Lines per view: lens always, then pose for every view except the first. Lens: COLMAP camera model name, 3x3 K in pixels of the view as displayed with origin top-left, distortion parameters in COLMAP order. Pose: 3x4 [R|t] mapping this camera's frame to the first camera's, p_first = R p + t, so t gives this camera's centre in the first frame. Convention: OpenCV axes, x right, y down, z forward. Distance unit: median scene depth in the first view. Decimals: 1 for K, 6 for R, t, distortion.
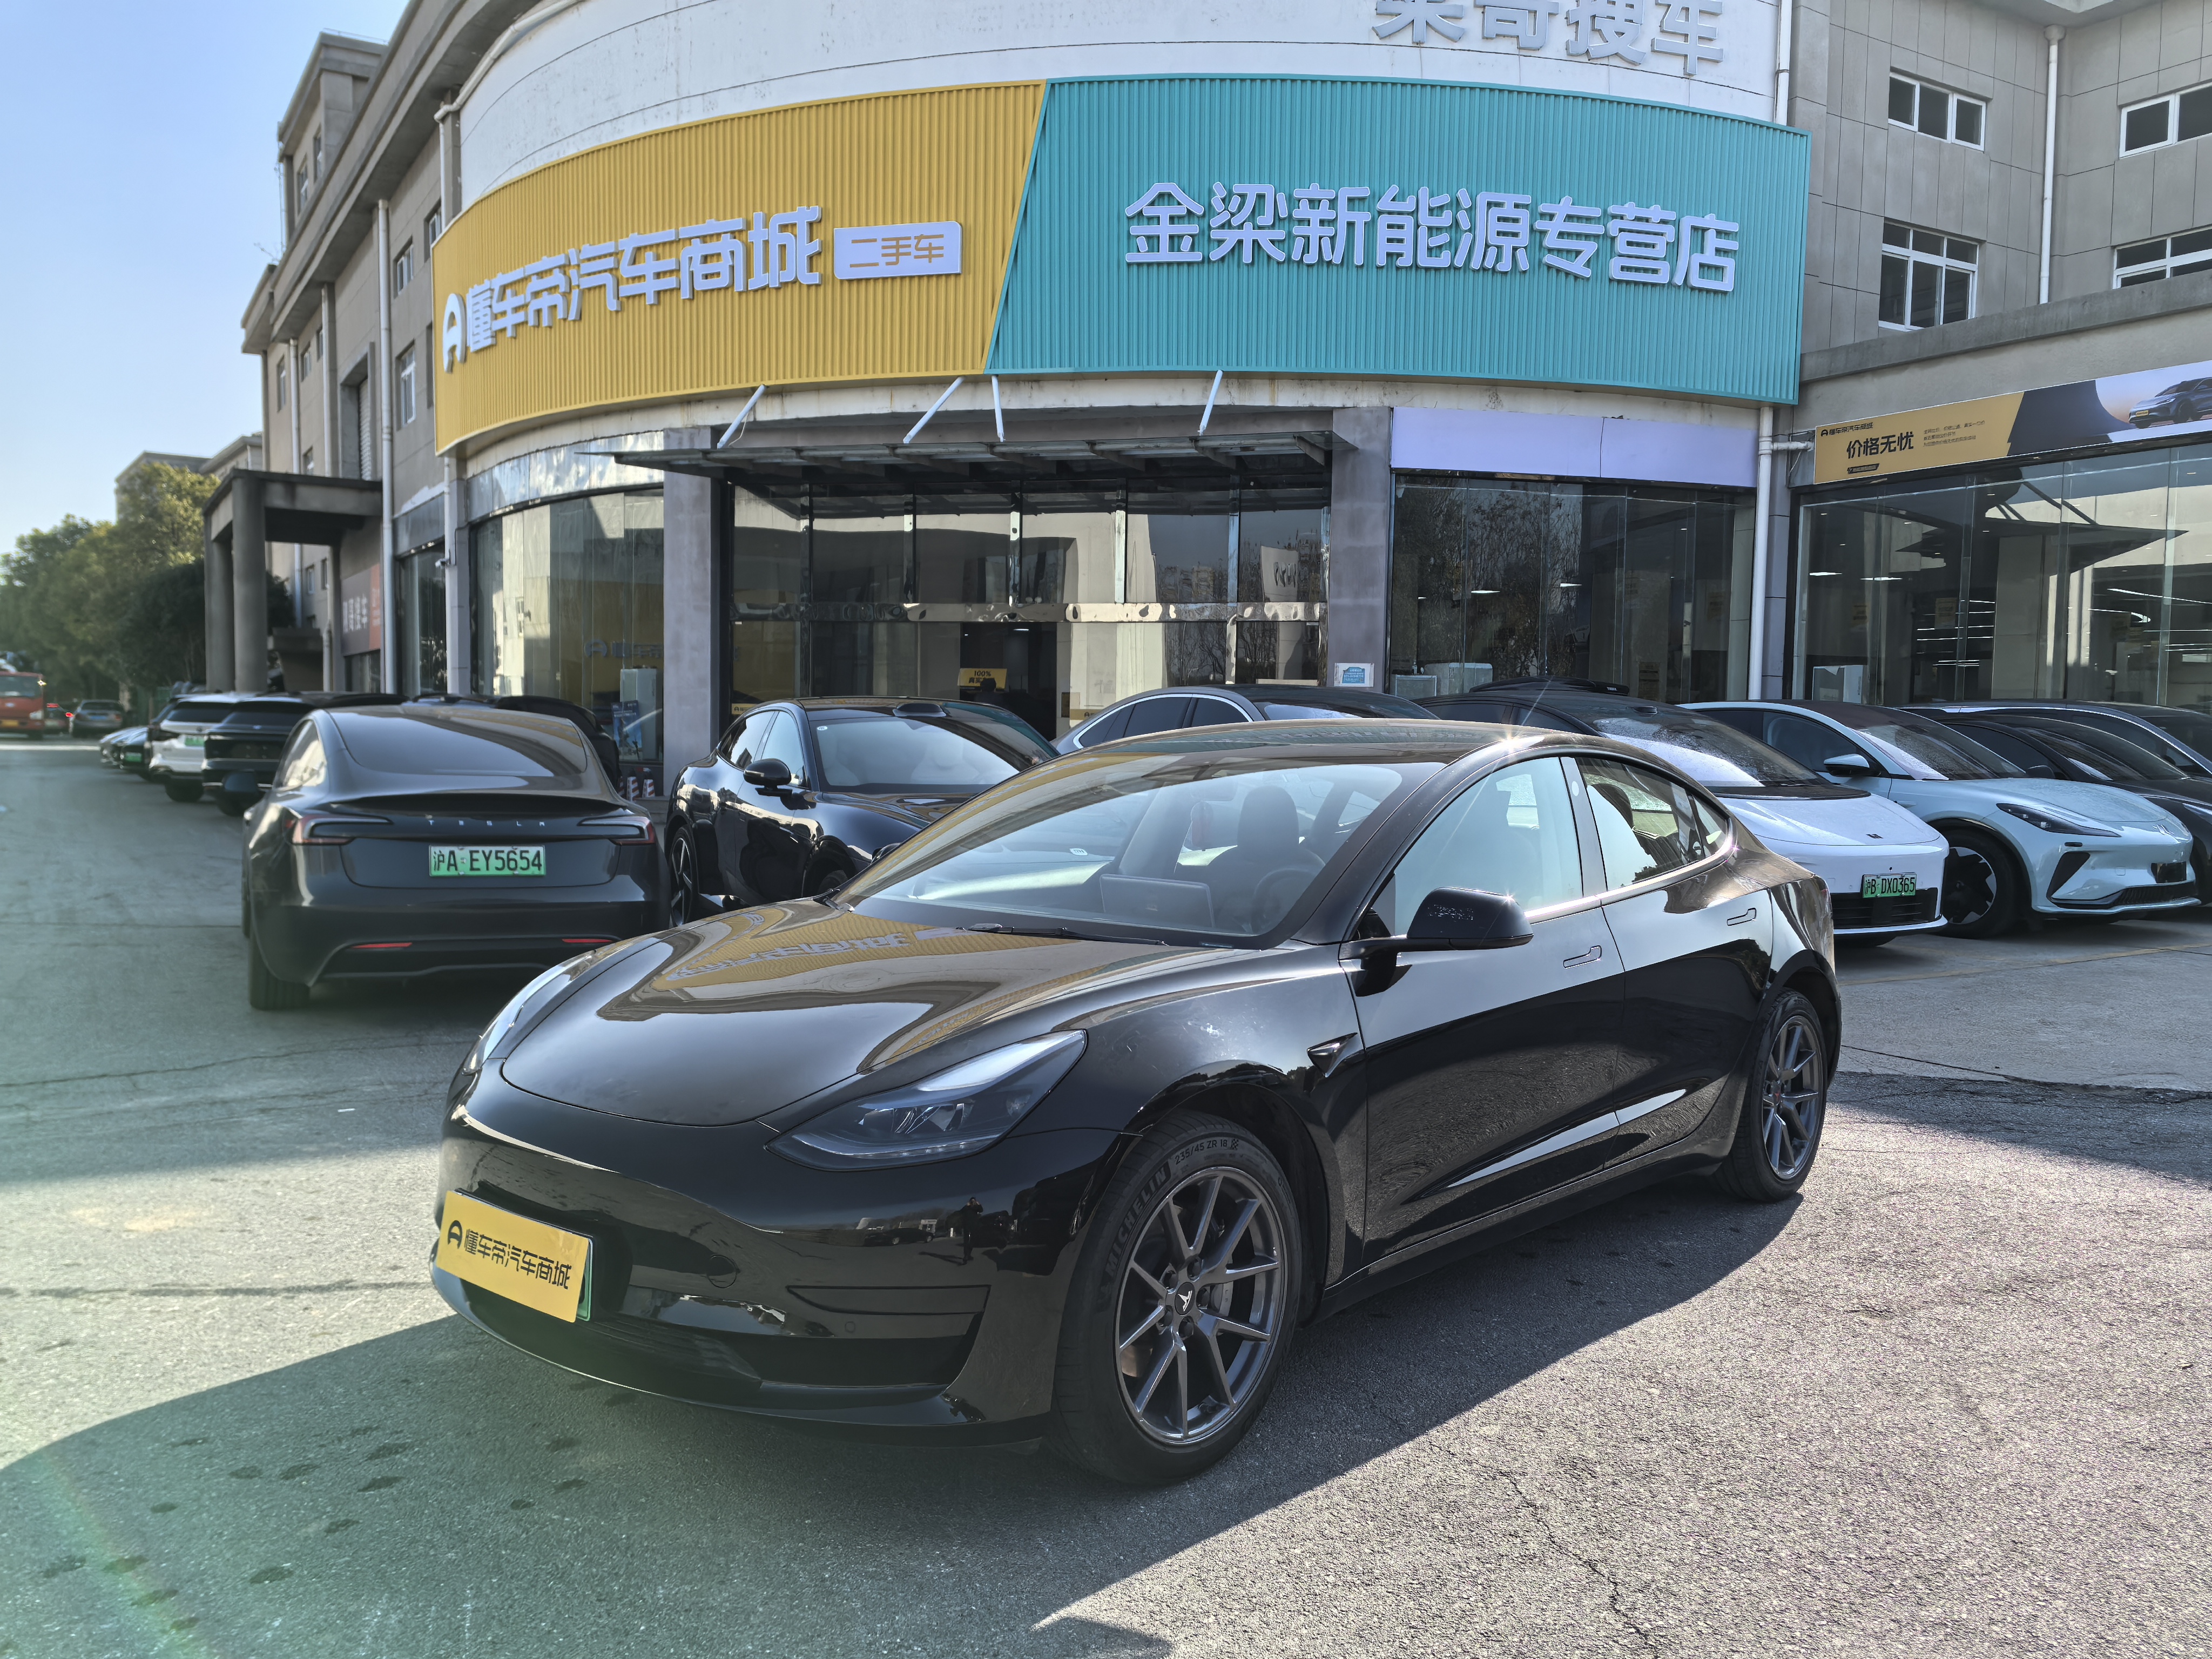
lens RADIAL K [[1734.8, 0, 1106.0], [0, 1734.8, 829.5], [0, 0, 1]] dist [0.082637, -0.095064]
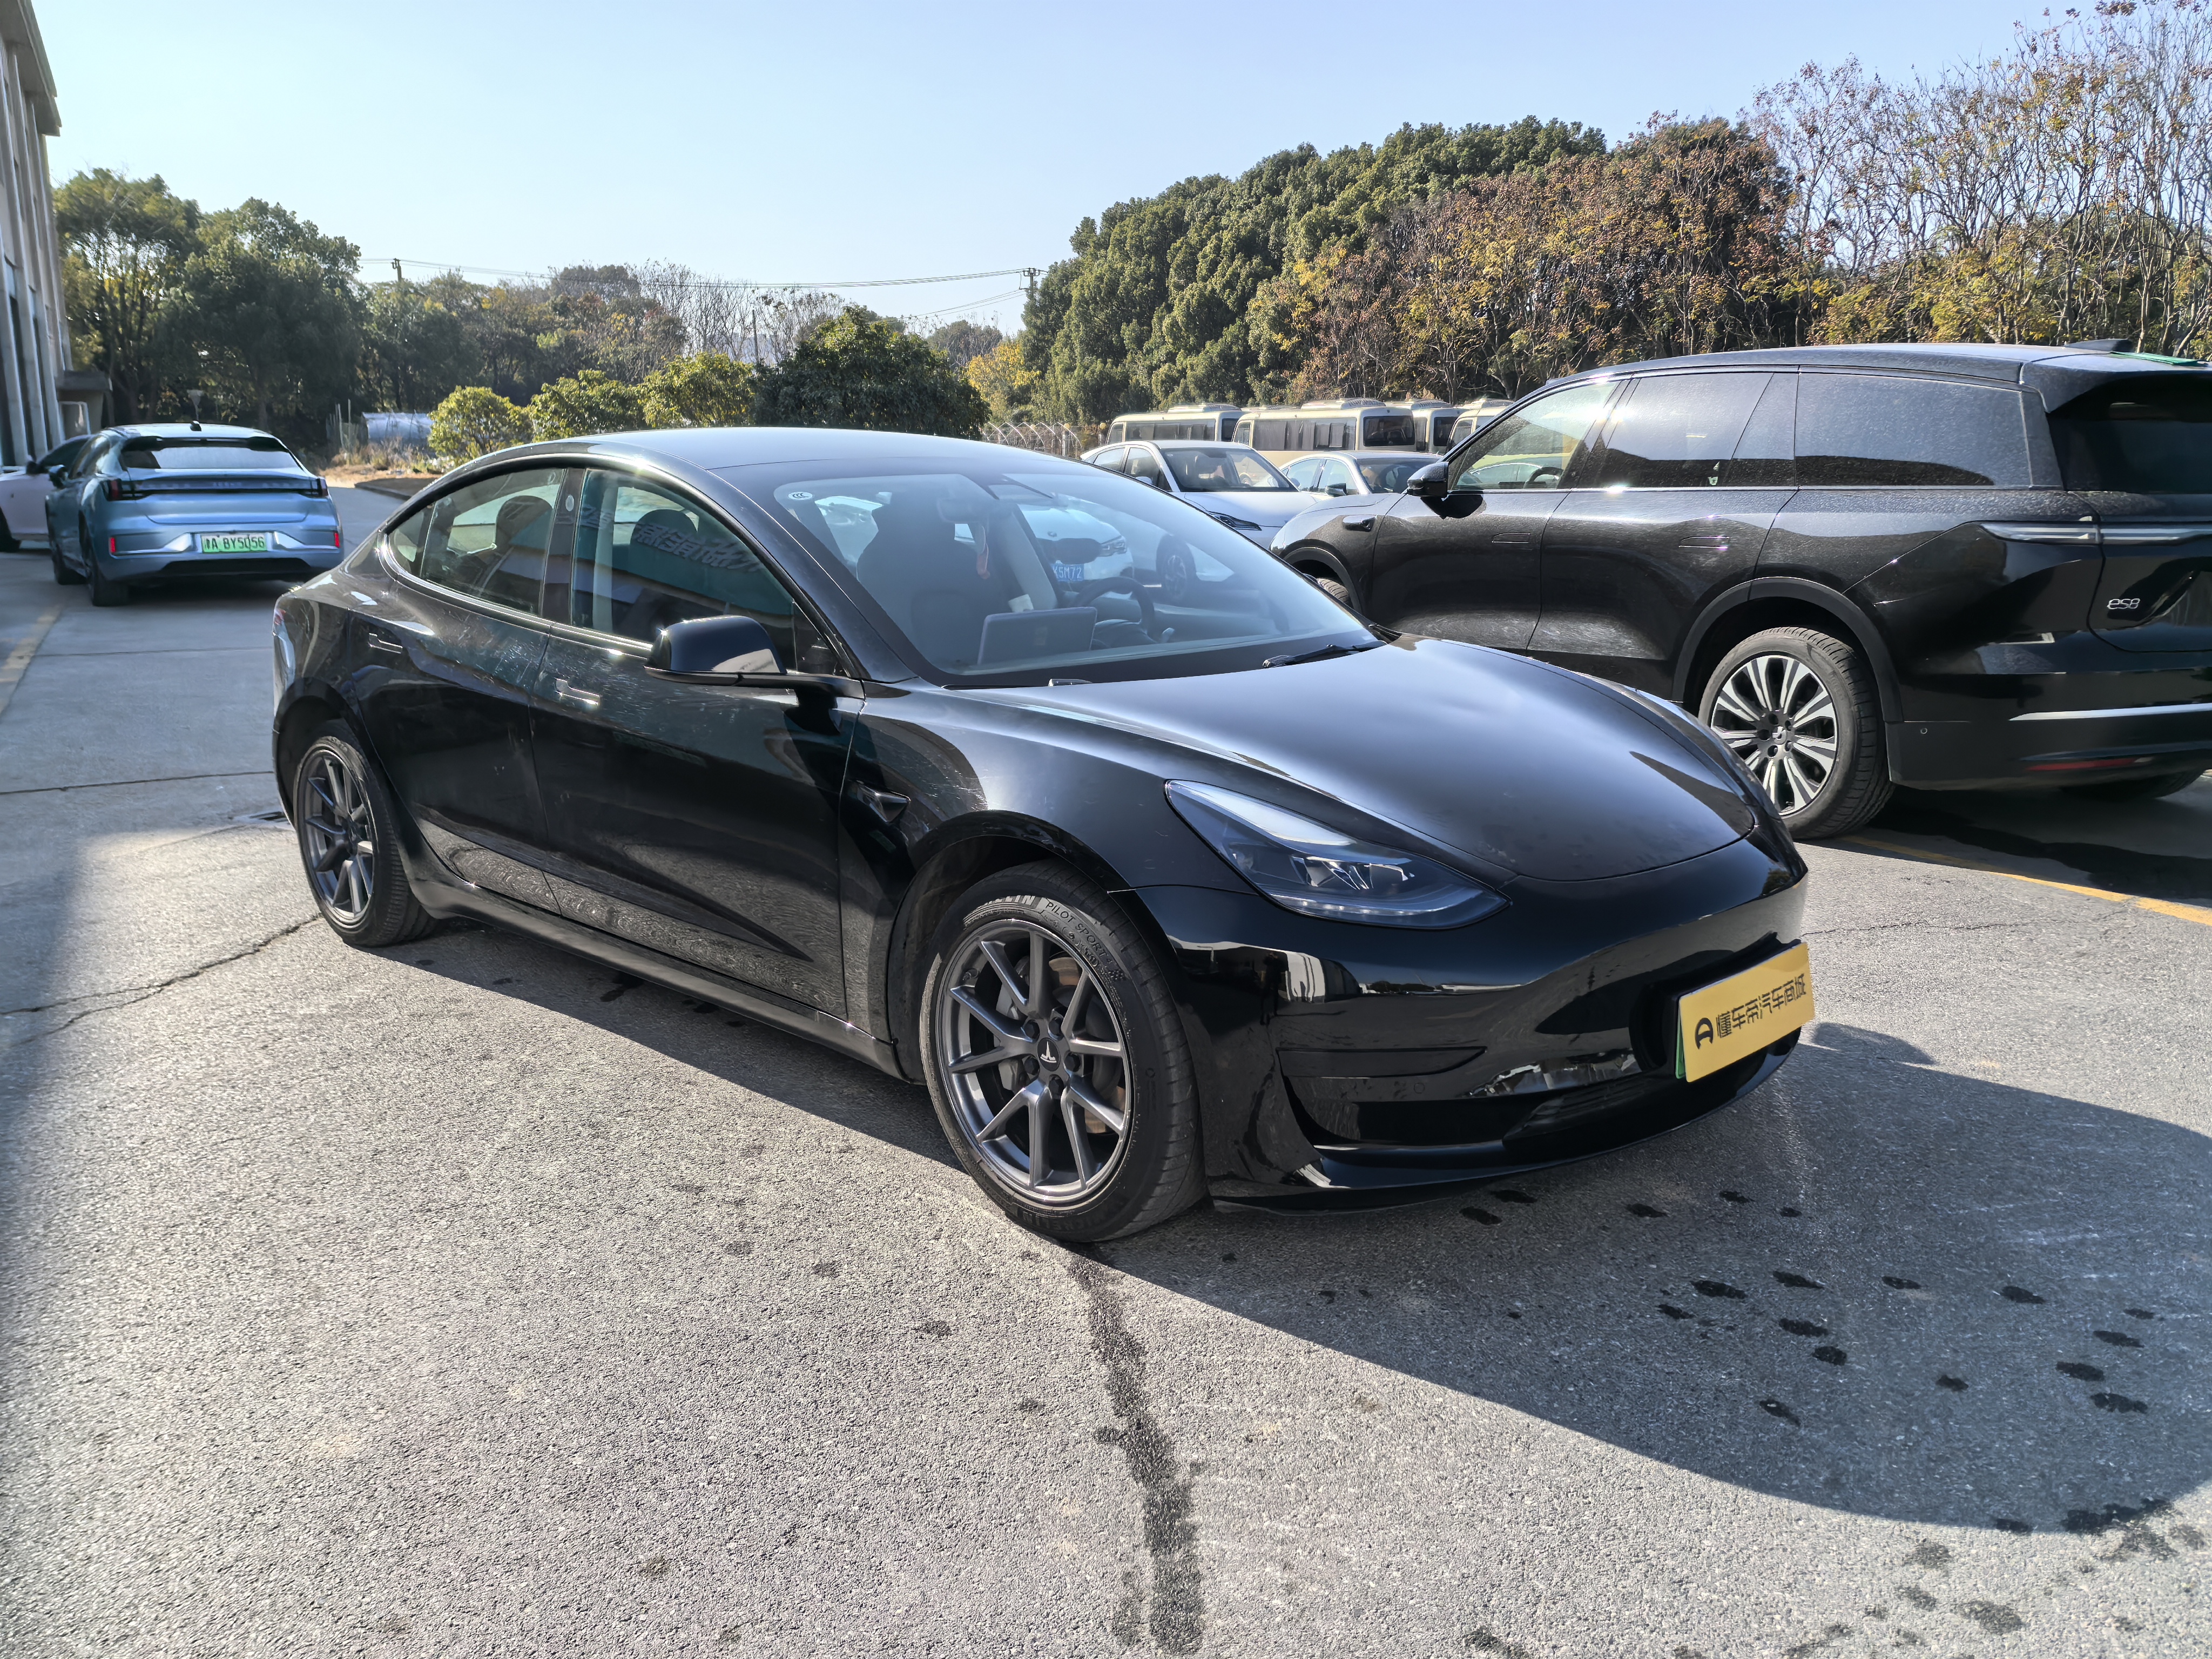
lens RADIAL K [[1734.8, 0, 1106.0], [0, 1734.8, 829.5], [0, 0, 1]] dist [0.082637, -0.095064]
pose [[0.058735, -0.225488, 0.972474, -0.176527], [0.054753, 0.973417, 0.222400, -0.012317], [-0.996771, 0.040183, 0.069520, 0.177115]]
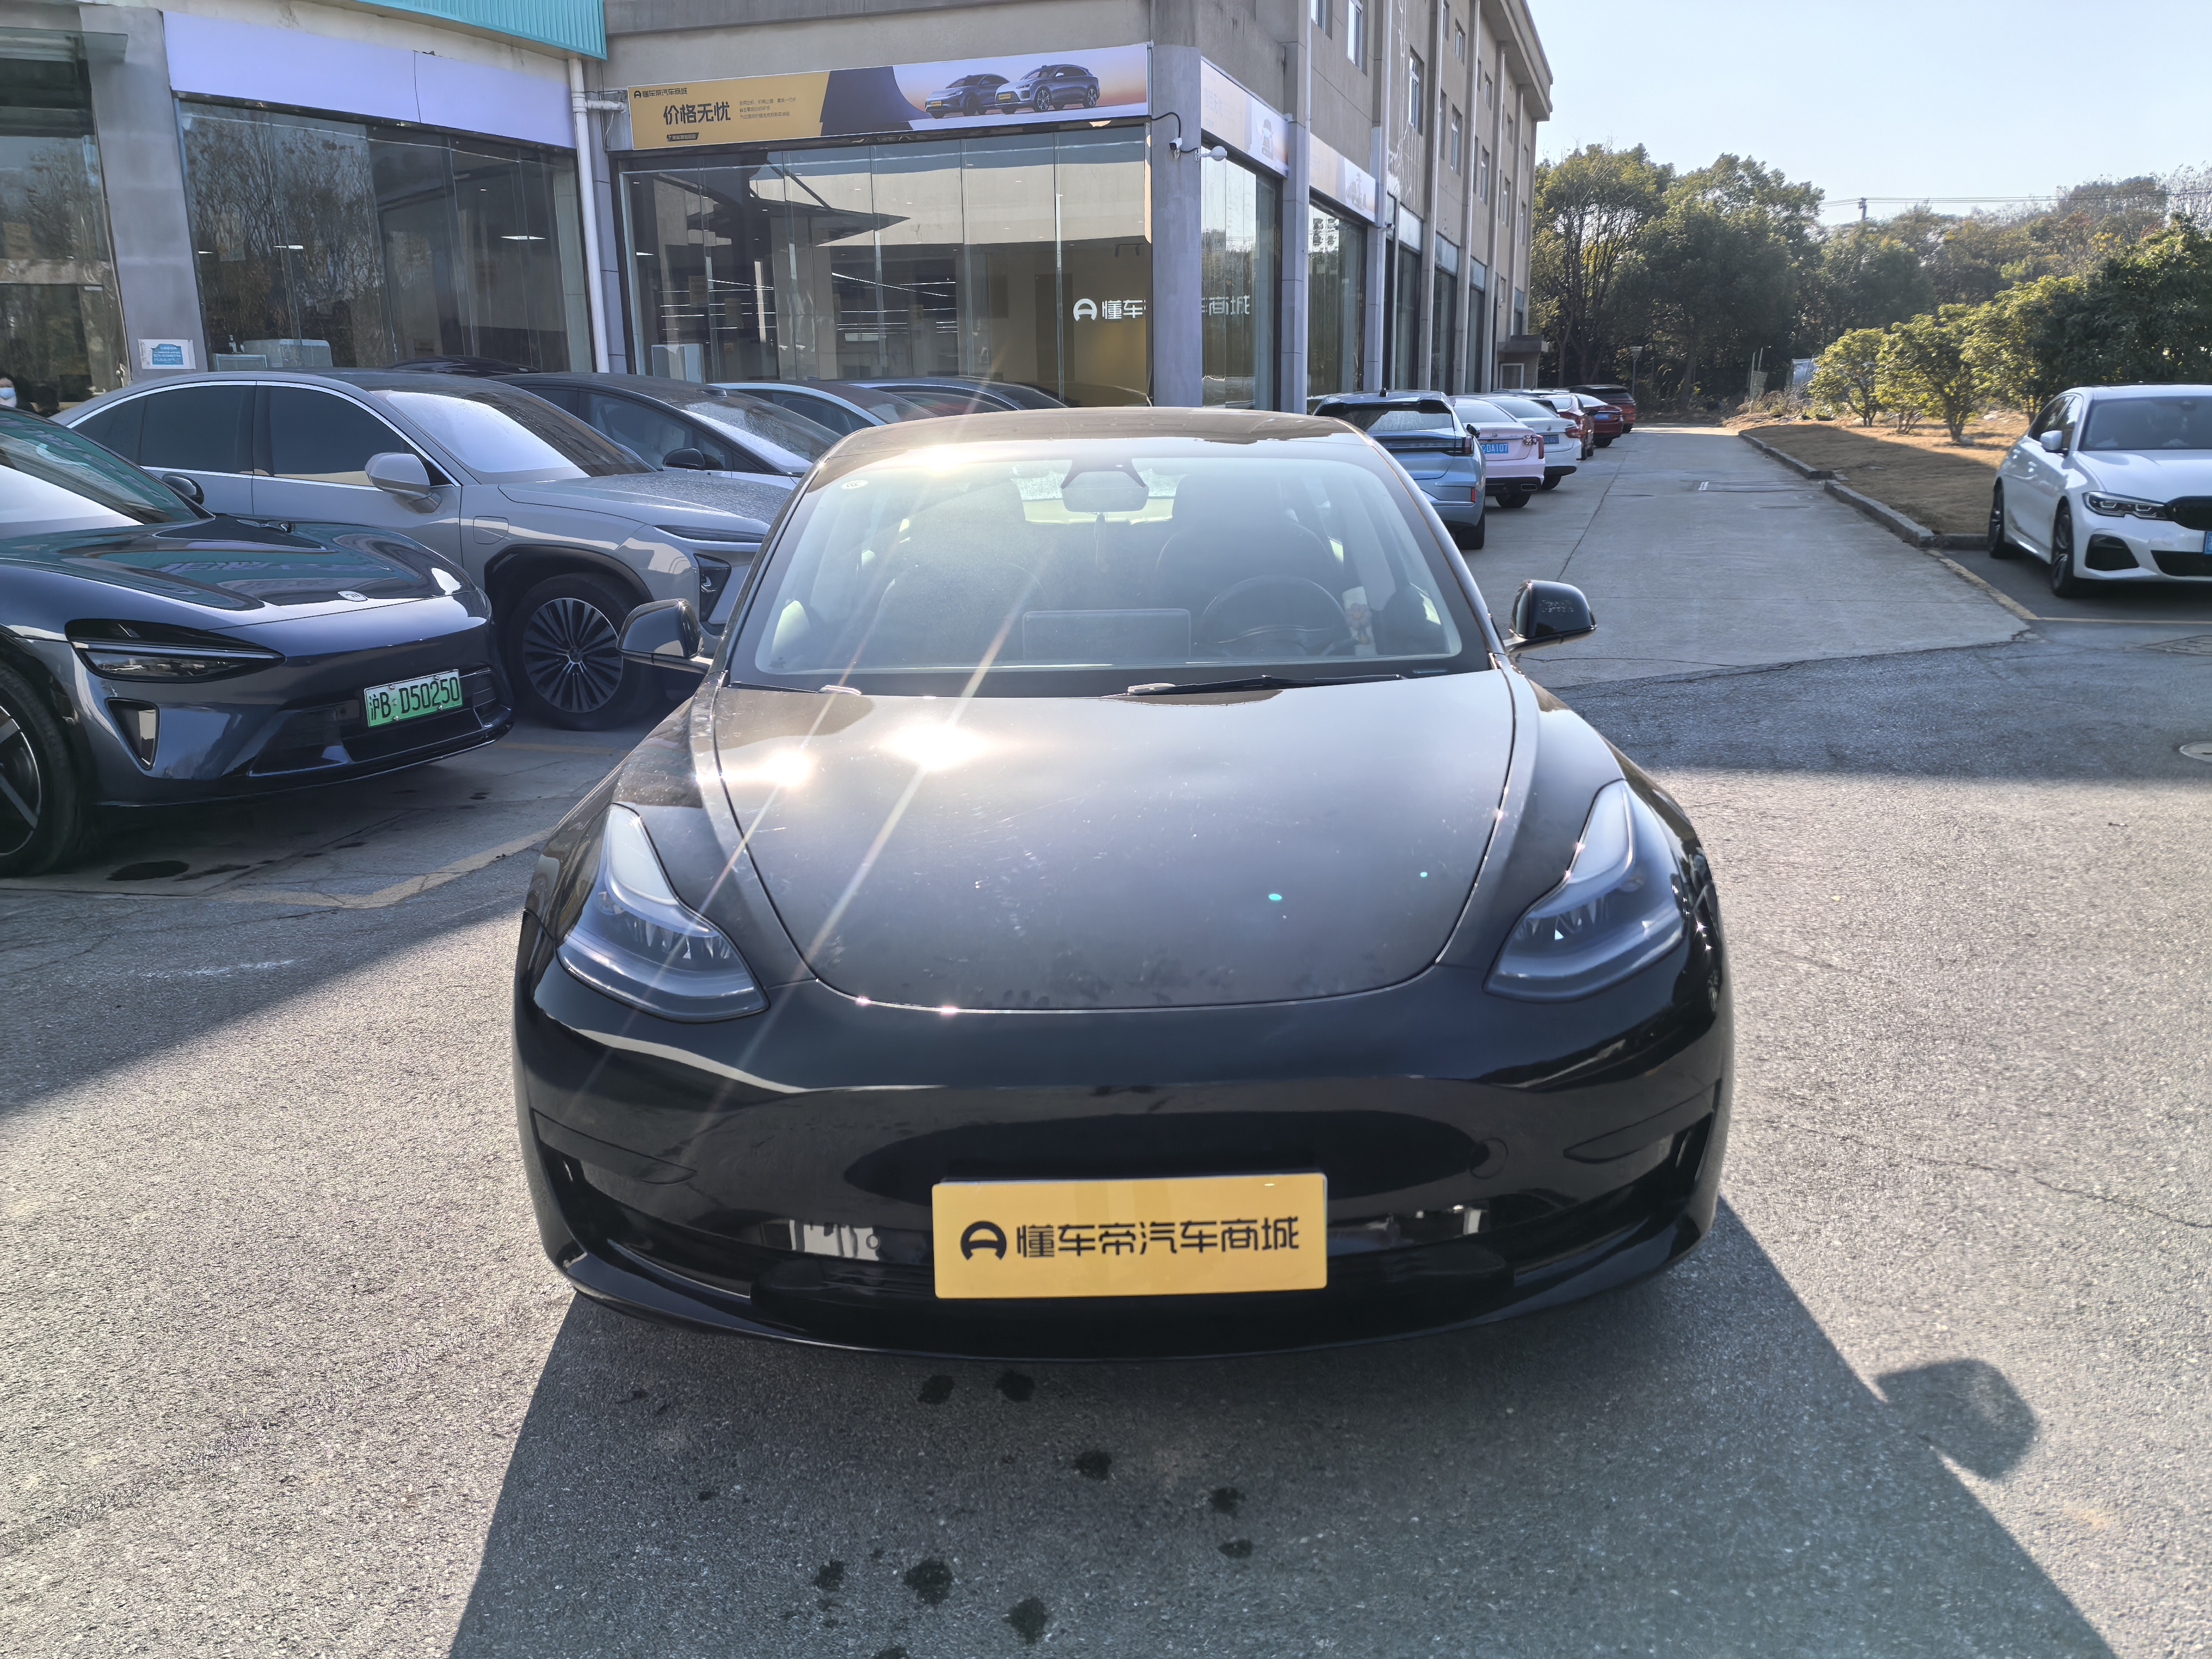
lens RADIAL K [[1734.8, 0, 1106.0], [0, 1734.8, 829.5], [0, 0, 1]] dist [0.082637, -0.095064]
pose [[0.742761, -0.185447, 0.643363, -0.104563], [0.069451, 0.977034, 0.201445, -0.007285], [-0.665945, -0.104943, 0.738582, 0.071458]]
